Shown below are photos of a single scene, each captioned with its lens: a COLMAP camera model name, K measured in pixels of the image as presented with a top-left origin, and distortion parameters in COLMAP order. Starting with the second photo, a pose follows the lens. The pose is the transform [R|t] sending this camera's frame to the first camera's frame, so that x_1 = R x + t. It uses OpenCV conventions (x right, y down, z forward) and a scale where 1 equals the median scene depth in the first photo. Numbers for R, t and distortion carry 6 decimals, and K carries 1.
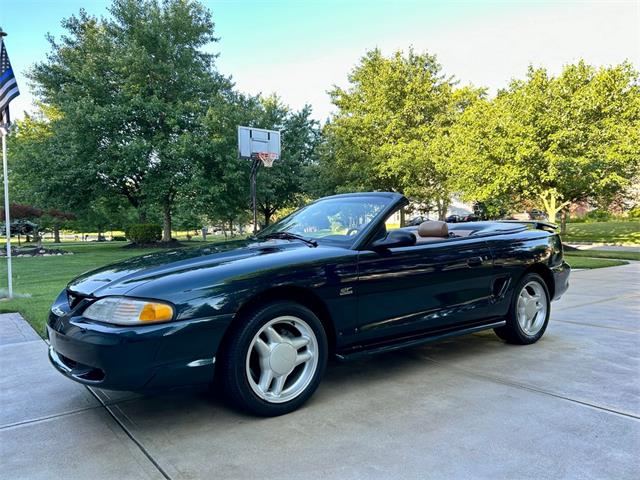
lens RADIAL K [[486.5, 0, 322.6], [0, 486.5, 237.6], [0, 0, 1]] dist [0.051307, -0.060969]
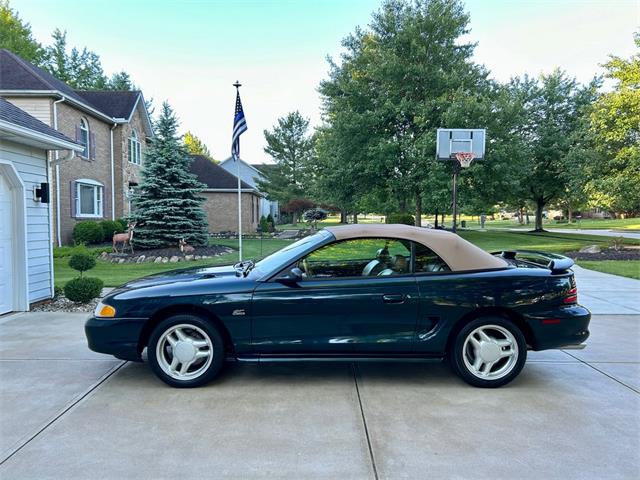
lens RADIAL K [[486.5, 0, 317.7], [0, 486.5, 240.5], [0, 0, 1]] dist [0.051307, -0.060969]
pose [[0.807903, 0.055067, -0.586737, 0.171013], [-0.029044, 0.998135, 0.053685, -0.028896], [0.588599, -0.026331, 0.807996, 0.004266]]
